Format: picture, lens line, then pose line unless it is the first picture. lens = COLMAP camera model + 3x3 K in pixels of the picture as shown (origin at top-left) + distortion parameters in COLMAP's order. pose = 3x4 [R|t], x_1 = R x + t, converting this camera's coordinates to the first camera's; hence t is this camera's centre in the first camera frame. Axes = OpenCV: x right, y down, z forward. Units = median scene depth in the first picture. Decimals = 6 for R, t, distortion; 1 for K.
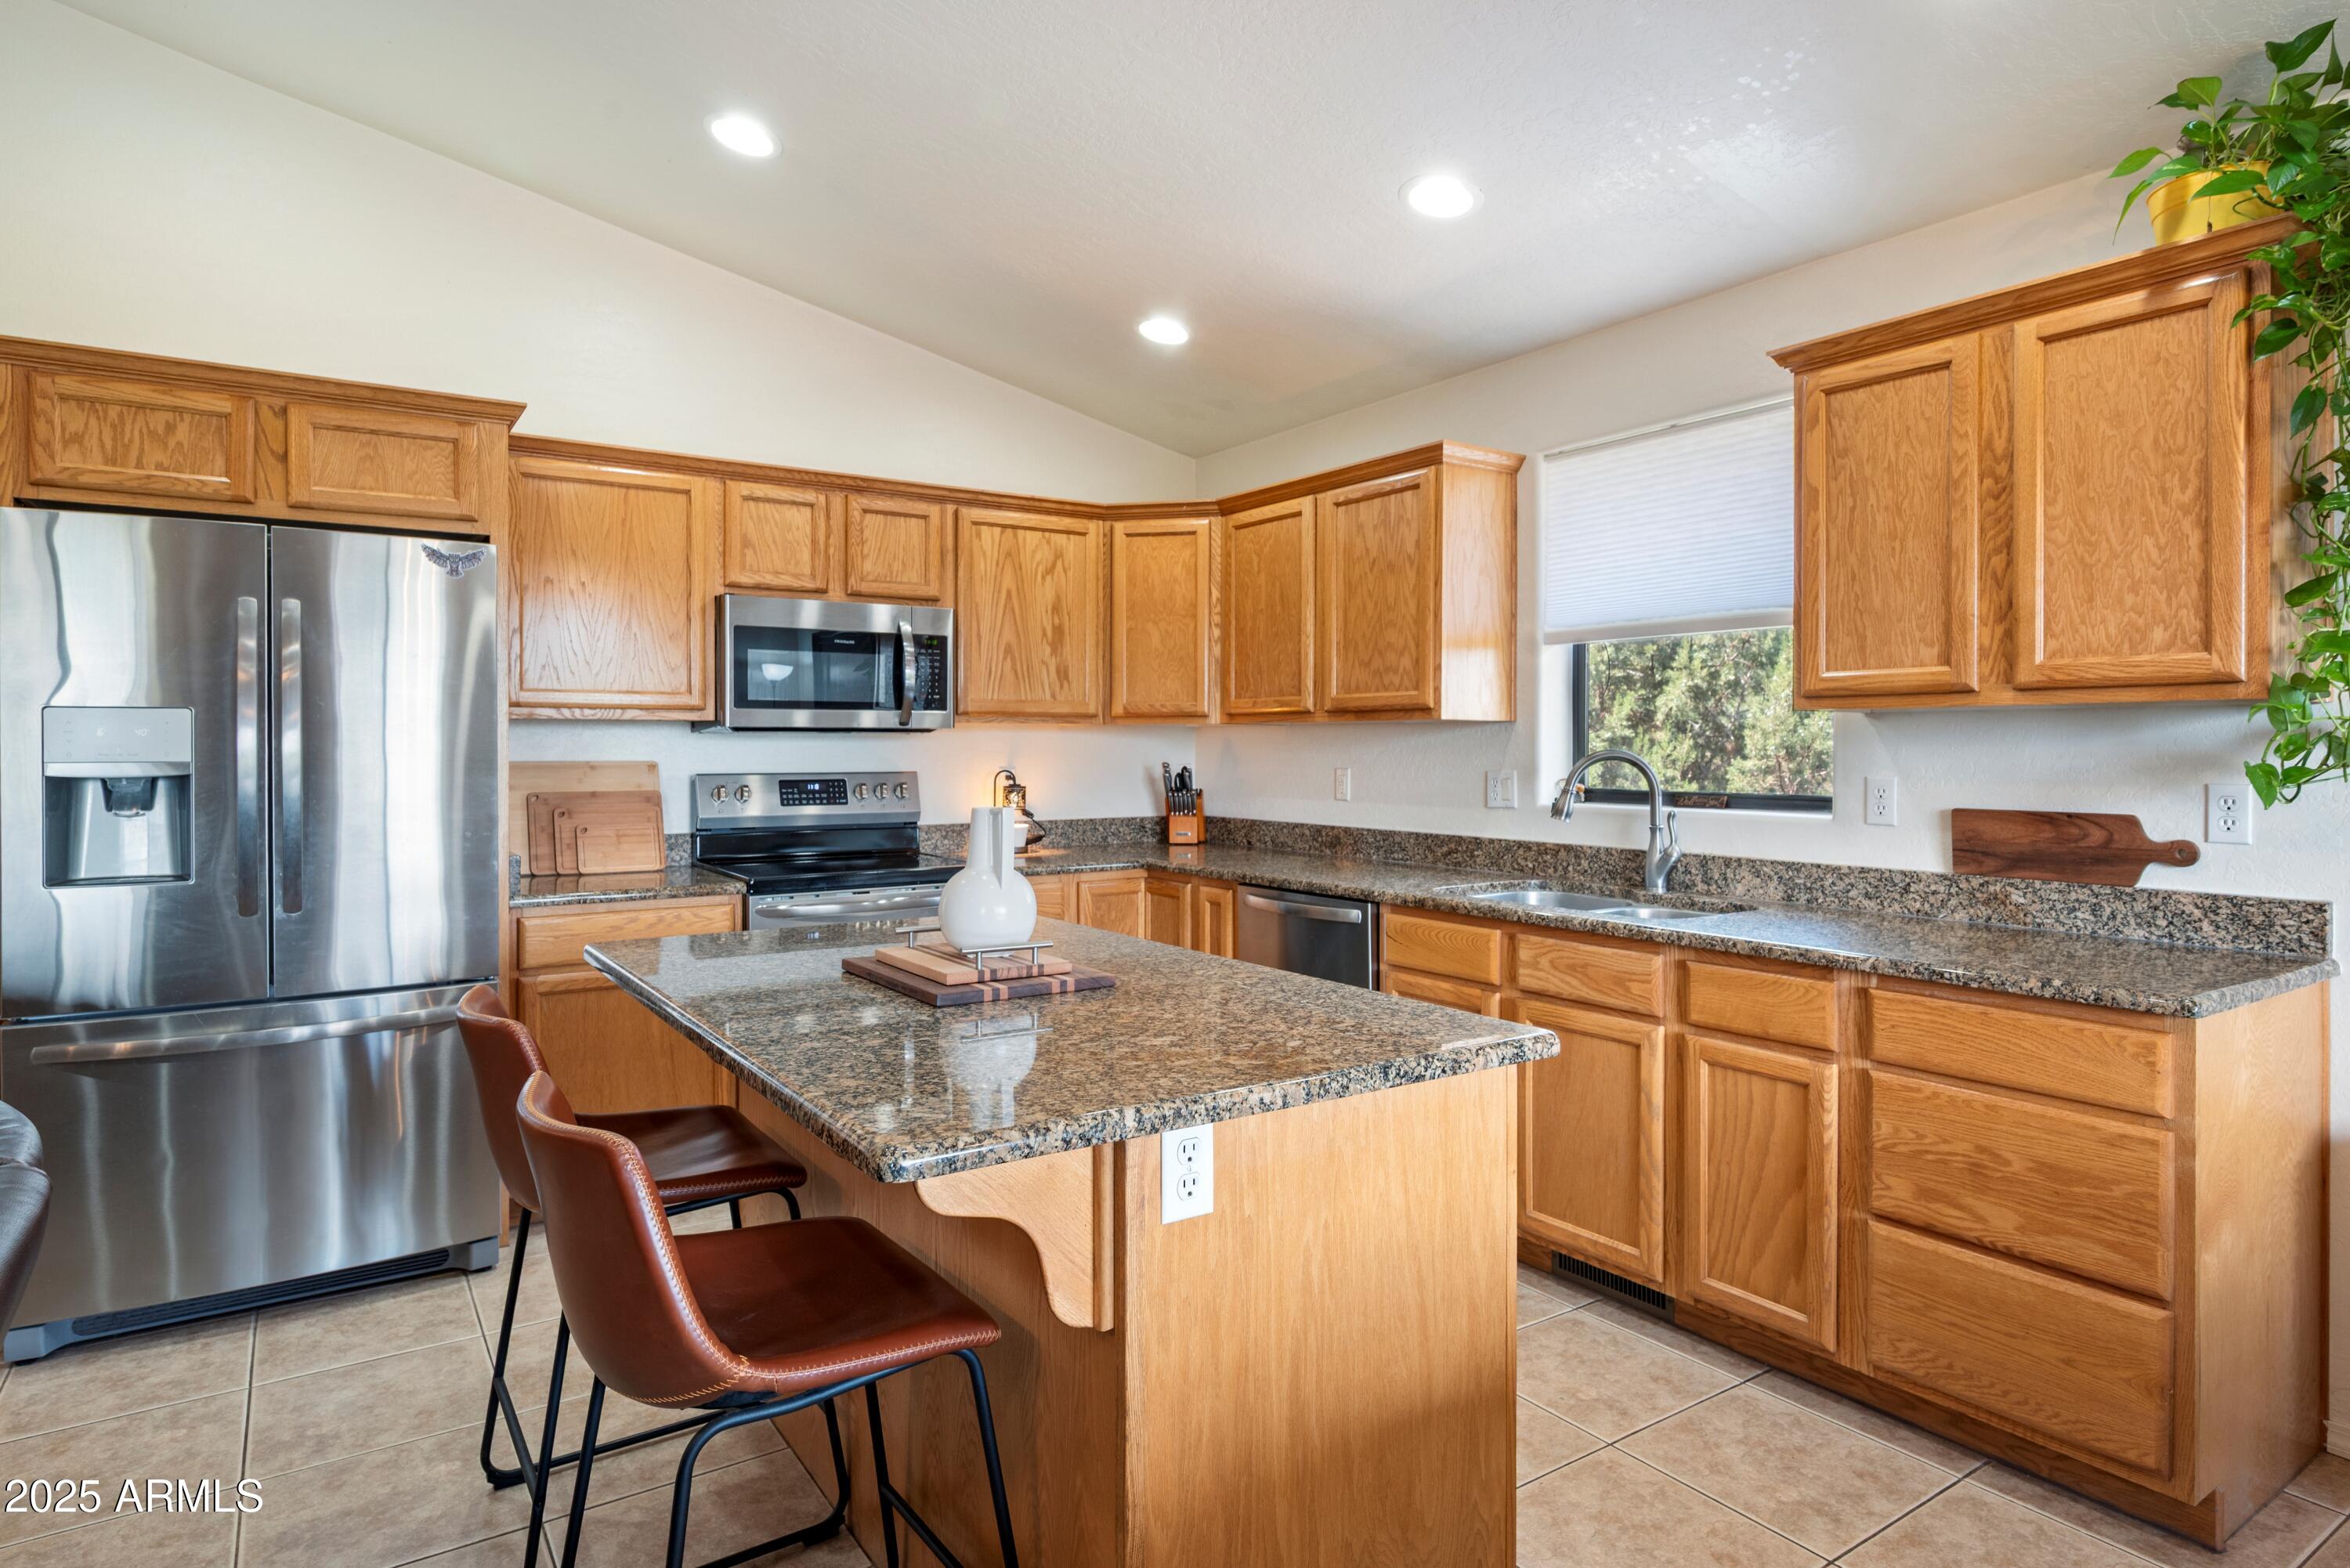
lens RADIAL K [[1328.3, 0, 1170.4], [0, 1328.3, 744.3], [0, 0, 1]] dist [-0.003485, -0.001432]
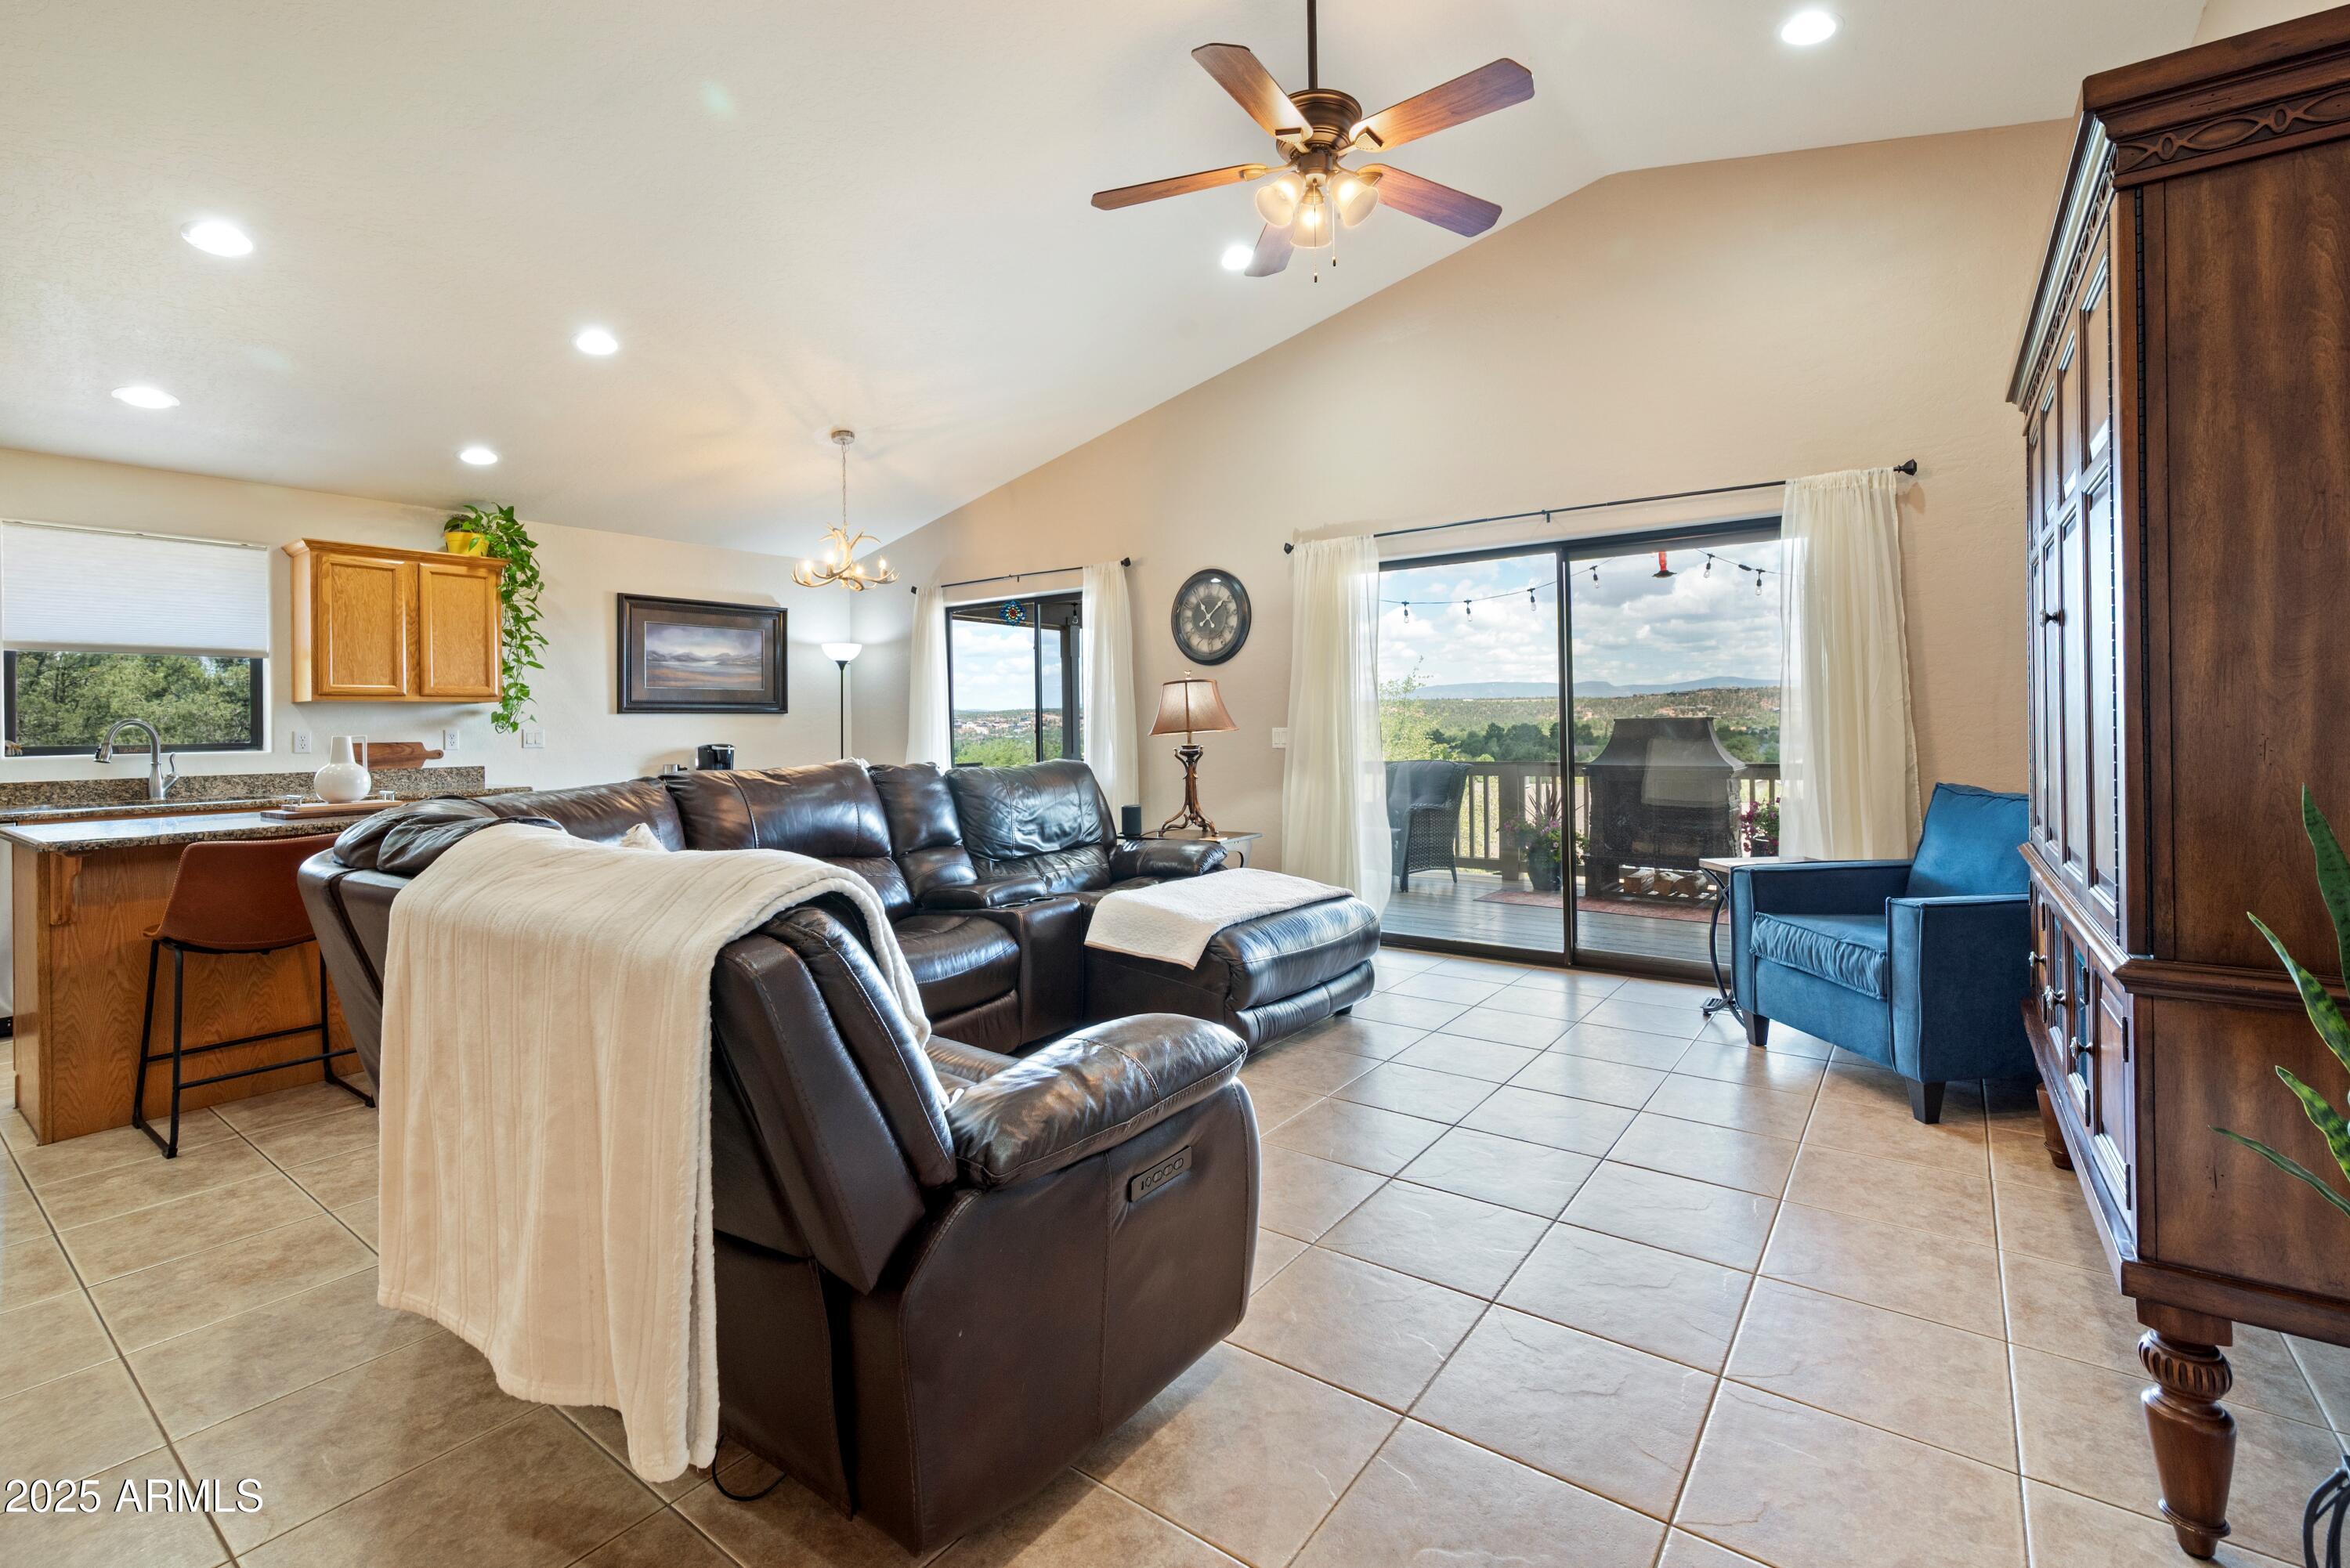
lens RADIAL K [[1027.4, 0, 1184.5], [0, 1027.4, 721.9], [0, 0, 1]] dist [-0.002716, -0.000321]
pose [[-0.336621, 0.007816, 0.941608, -1.484692], [0.008818, 0.999948, -0.005148, 0.029695], [-0.941599, 0.006570, -0.336672, 0.174521]]
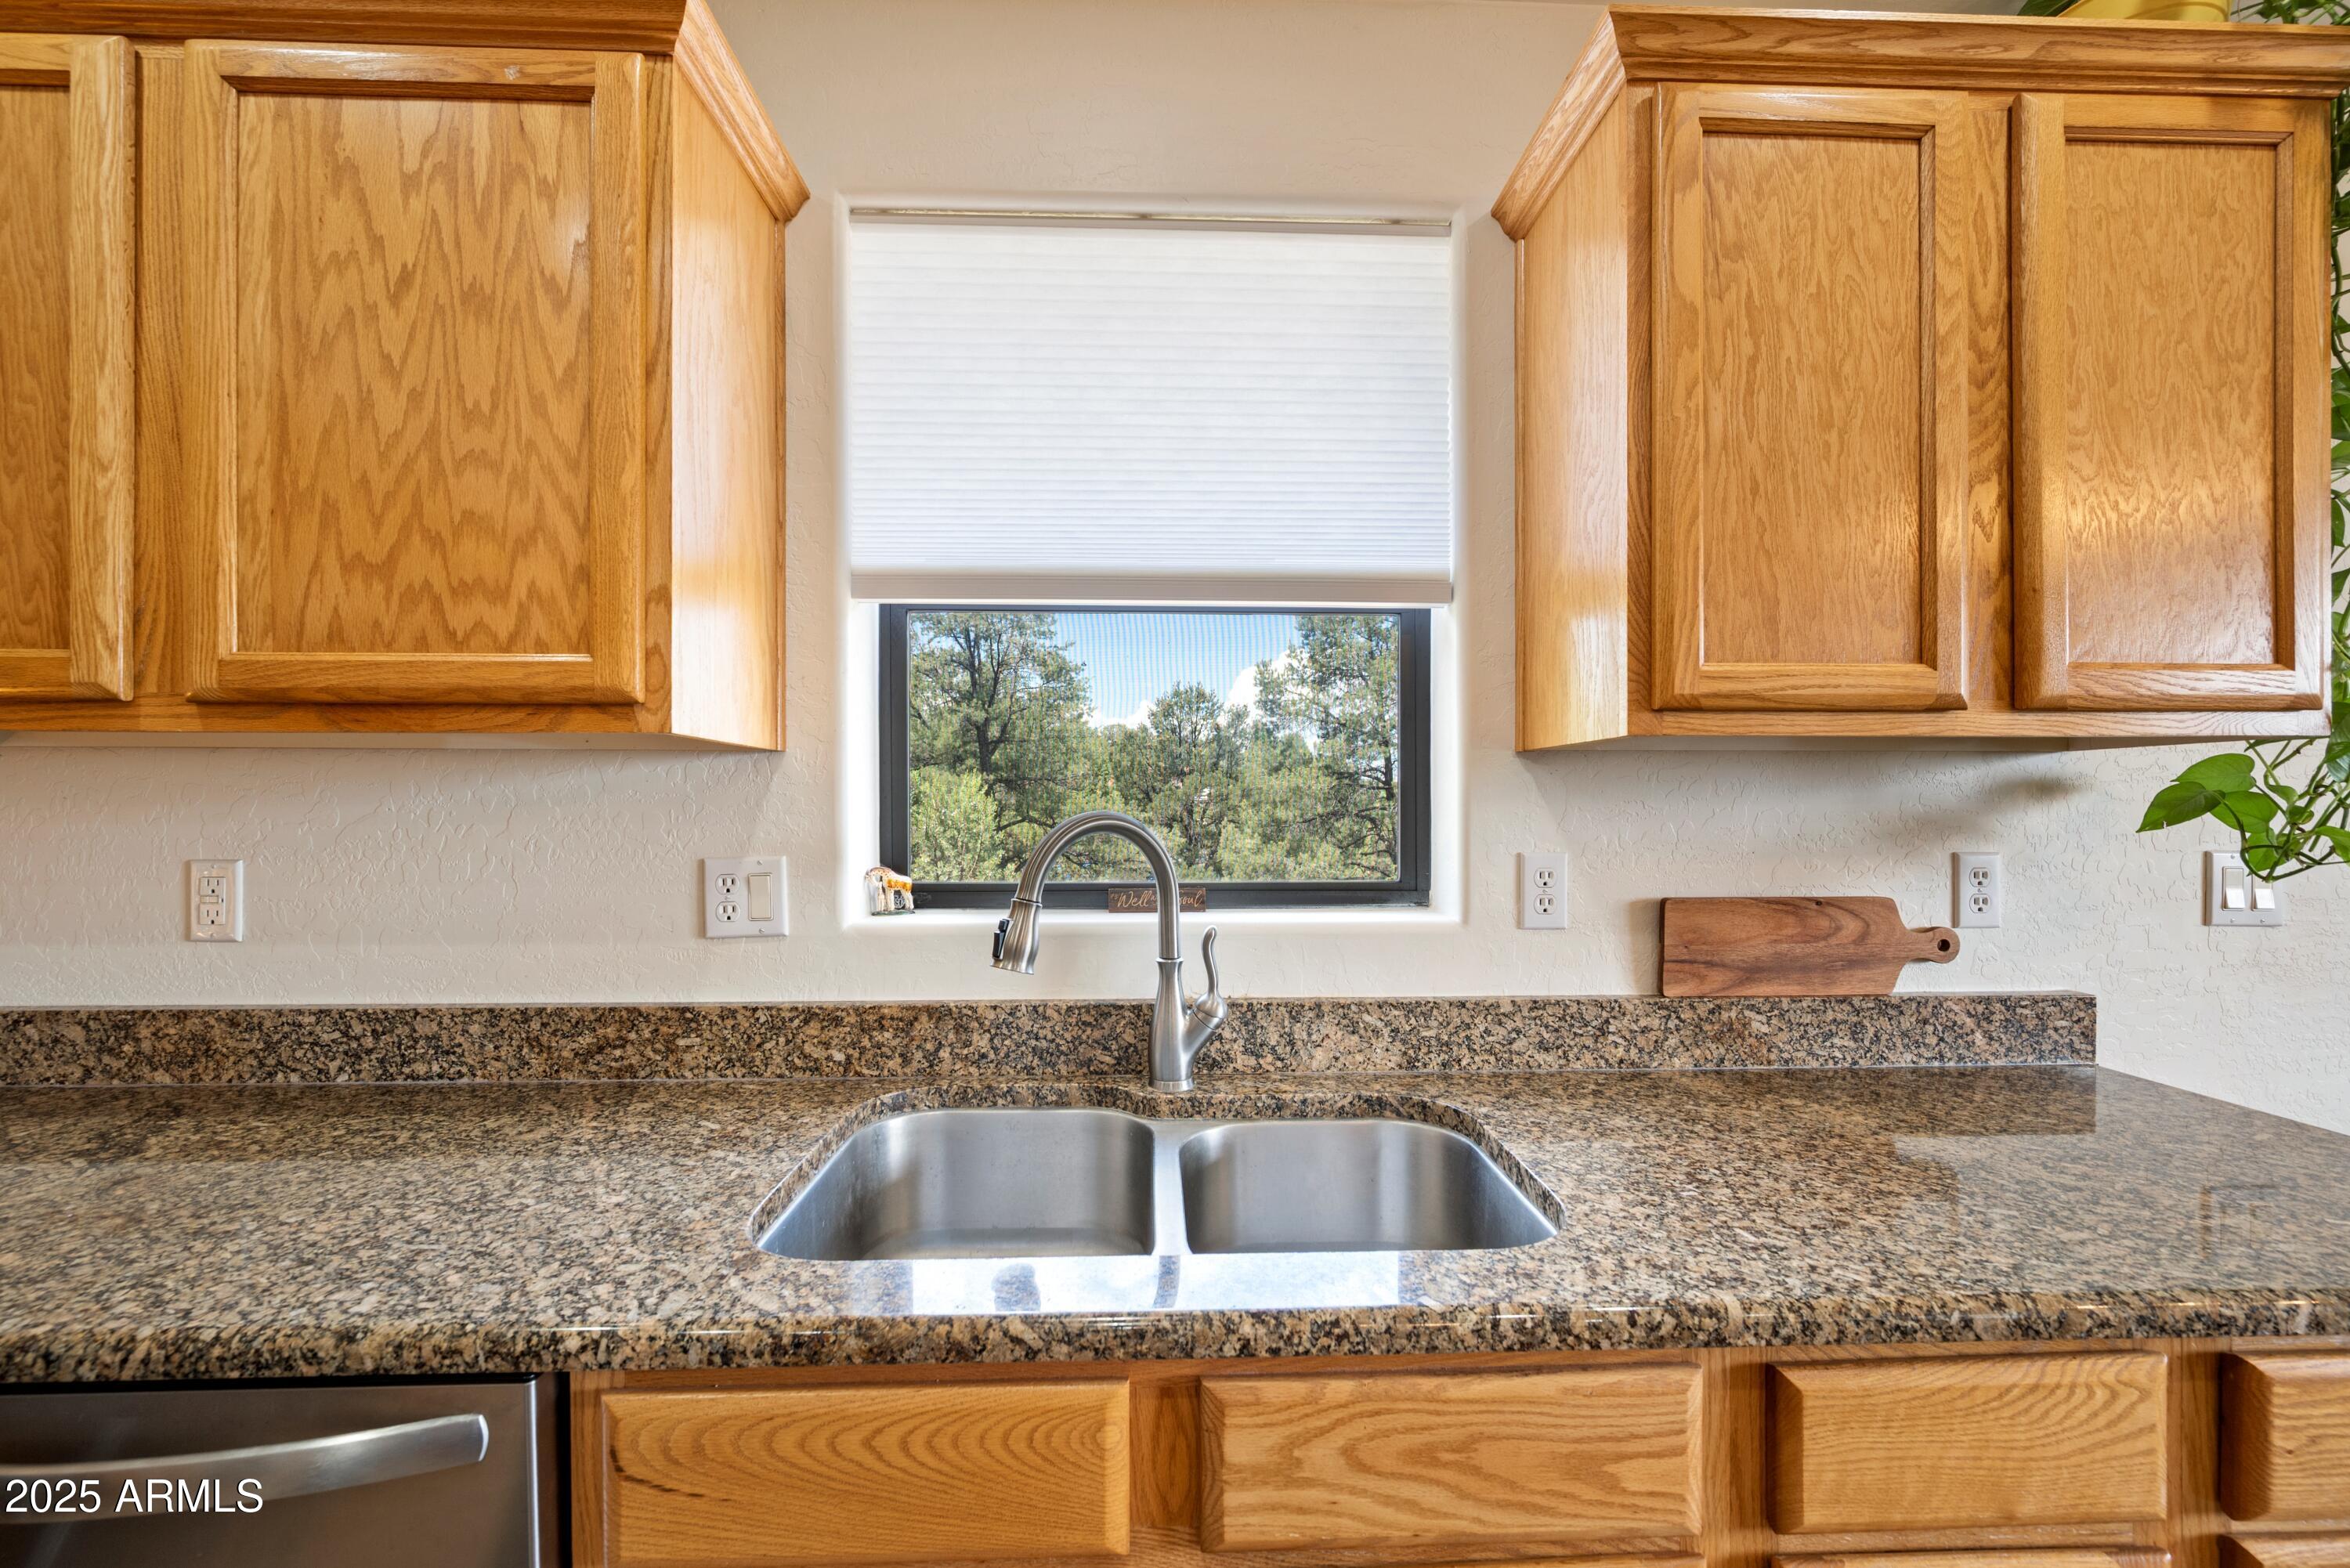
lens RADIAL K [[943.5, 0, 1183.8], [0, 943.5, 807.1], [0, 0, 1]] dist [-0.000821, -0.000250]
pose [[0.525411, -0.004778, 0.850835, 0.060271], [-0.001446, 0.999978, 0.006508, 0.000343], [-0.850847, -0.004650, 0.525393, 0.854925]]
